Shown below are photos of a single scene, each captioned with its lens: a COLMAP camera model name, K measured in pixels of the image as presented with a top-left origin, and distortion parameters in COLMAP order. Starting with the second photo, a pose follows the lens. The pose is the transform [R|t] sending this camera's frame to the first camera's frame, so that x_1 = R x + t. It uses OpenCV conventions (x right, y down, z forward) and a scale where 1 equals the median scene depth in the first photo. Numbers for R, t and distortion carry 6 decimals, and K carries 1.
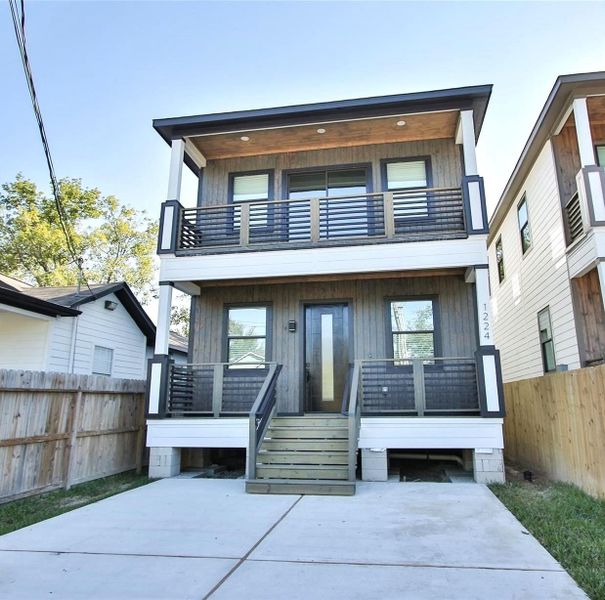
lens RADIAL K [[502.6, 0, 303.2], [0, 502.6, 275.8], [0, 0, 1]] dist [-0.005459, -0.002006]
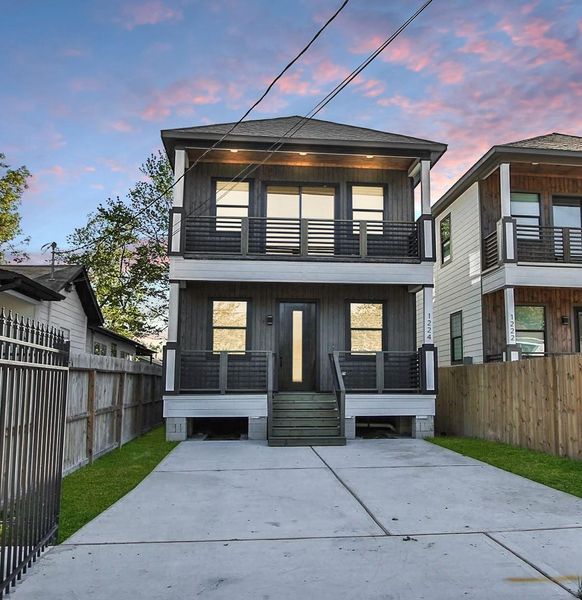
lens RADIAL K [[643.7, 0, 291.0], [0, 643.7, 300.0], [0, 0, 1]] dist [-0.002322, -0.001668]
pose [[0.961171, 0.044193, 0.272391, -0.422854], [-0.076439, 0.991106, 0.108930, -0.126318], [-0.265155, -0.125522, 0.956001, -0.504168]]
